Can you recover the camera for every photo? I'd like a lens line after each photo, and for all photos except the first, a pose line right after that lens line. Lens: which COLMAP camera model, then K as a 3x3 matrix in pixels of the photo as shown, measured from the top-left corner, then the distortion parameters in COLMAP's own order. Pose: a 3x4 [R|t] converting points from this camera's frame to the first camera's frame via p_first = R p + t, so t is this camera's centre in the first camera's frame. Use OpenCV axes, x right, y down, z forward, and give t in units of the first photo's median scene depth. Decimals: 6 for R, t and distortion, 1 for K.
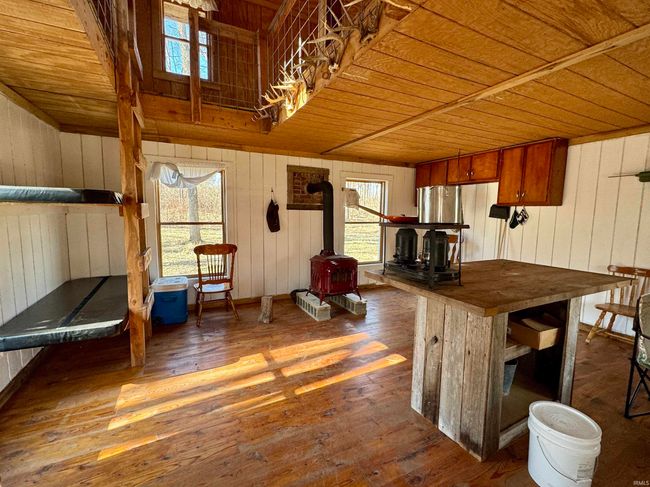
lens RADIAL K [[295.0, 0, 324.2], [0, 295.0, 241.7], [0, 0, 1]] dist [0.001008, 0.000247]
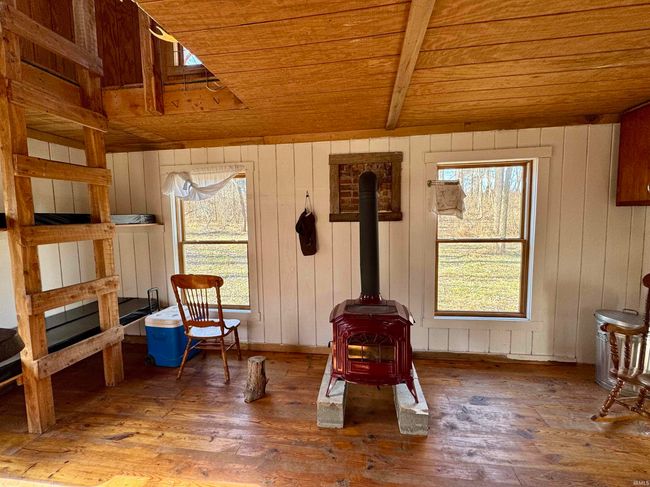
lens RADIAL K [[295.0, 0, 326.2], [0, 295.0, 242.9], [0, 0, 1]] dist [0.001008, 0.000247]
pose [[0.819966, 0.018409, -0.572117, 0.255549], [-0.027887, 0.999581, -0.007804, -0.057671], [0.571733, 0.022353, 0.820135, 0.462848]]
